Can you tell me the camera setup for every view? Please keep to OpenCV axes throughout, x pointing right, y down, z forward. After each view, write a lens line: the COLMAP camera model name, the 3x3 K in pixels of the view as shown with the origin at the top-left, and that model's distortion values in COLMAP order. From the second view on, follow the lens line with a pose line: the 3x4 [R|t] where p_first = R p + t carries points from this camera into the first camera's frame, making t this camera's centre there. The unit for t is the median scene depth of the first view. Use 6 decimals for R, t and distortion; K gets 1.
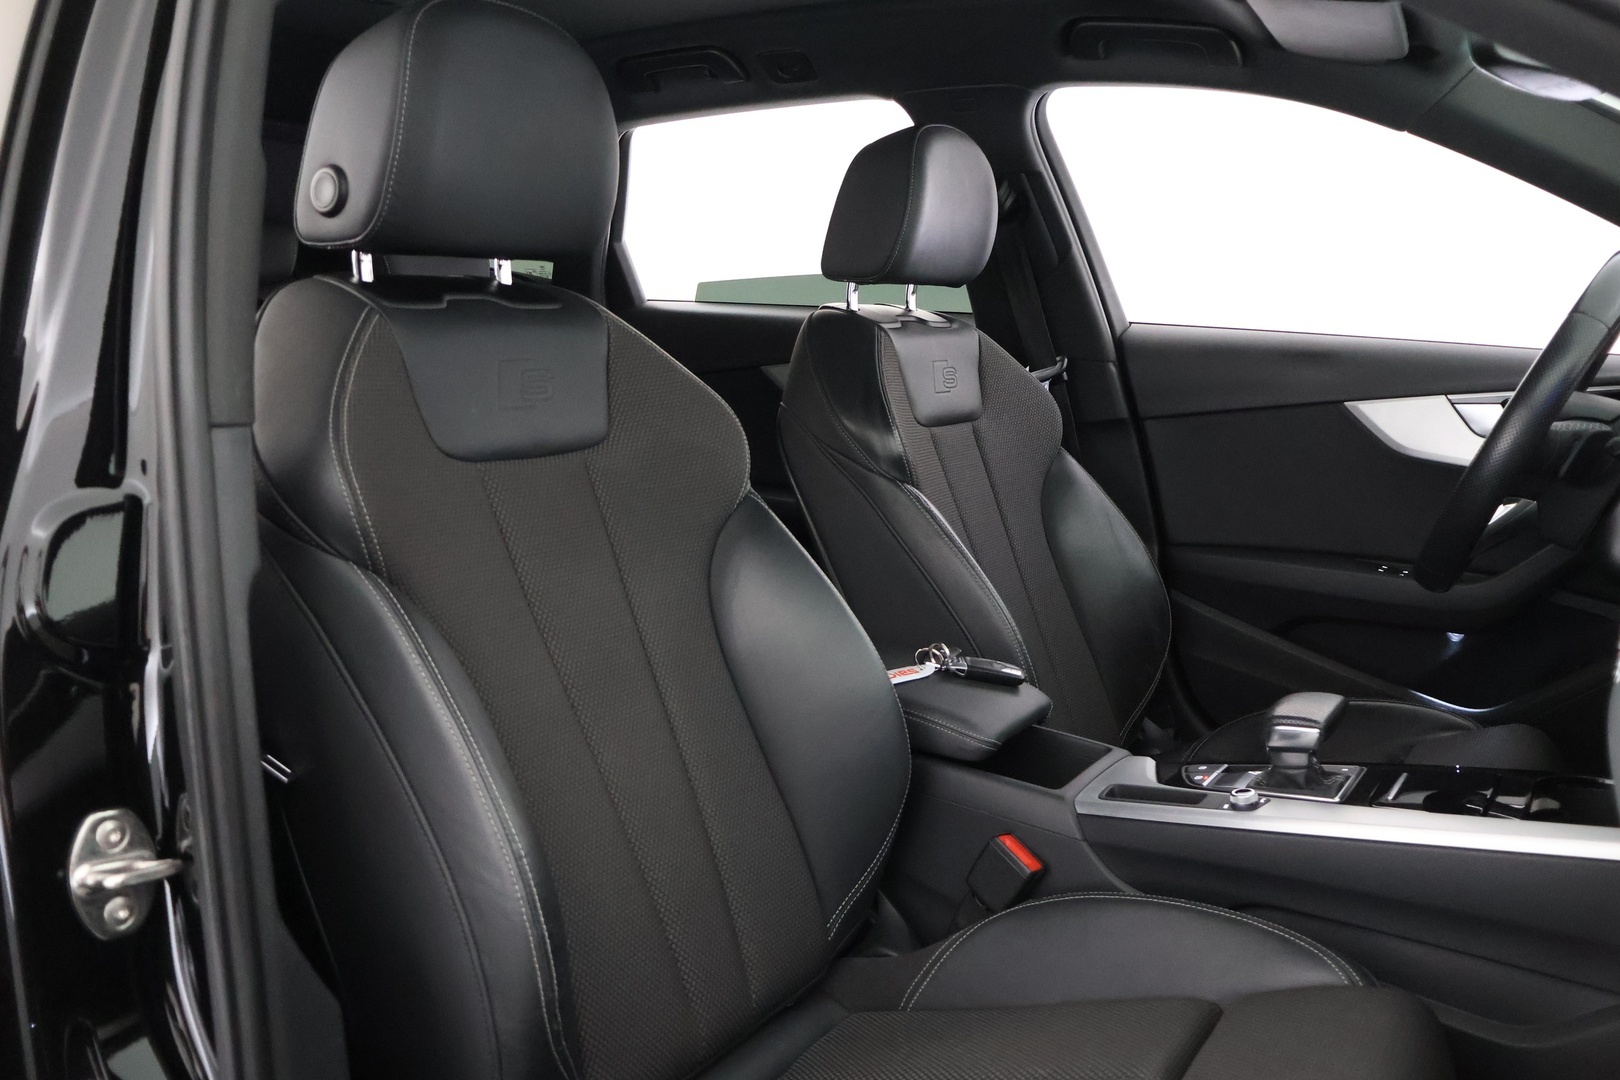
lens RADIAL K [[1378.1, 0, 810.0], [0, 1378.1, 540.0], [0, 0, 1]] dist [0.005068, 0.003333]
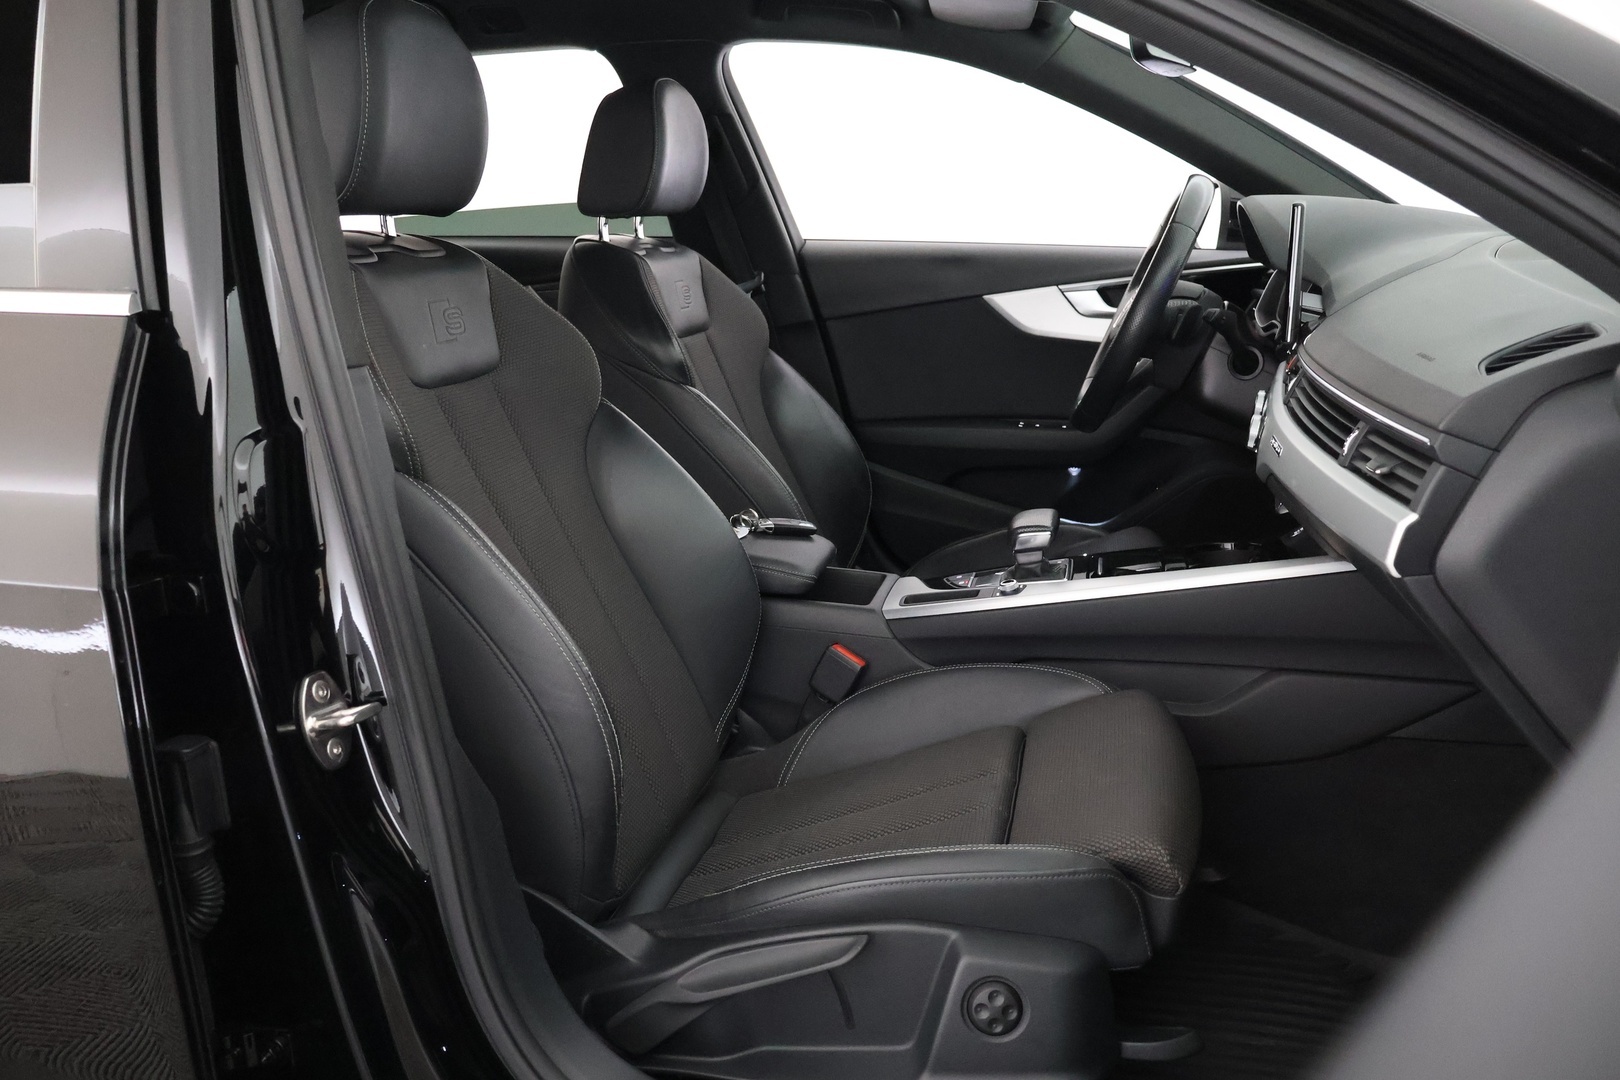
lens RADIAL K [[1427.6, 0, 810.0], [0, 1427.6, 540.0], [0, 0, 1]] dist [0.008663, -0.010095]
pose [[0.932414, -0.118033, 0.341573, -0.275482], [0.098214, 0.992349, 0.074812, 0.010298], [-0.347790, -0.036209, 0.936873, -0.212280]]
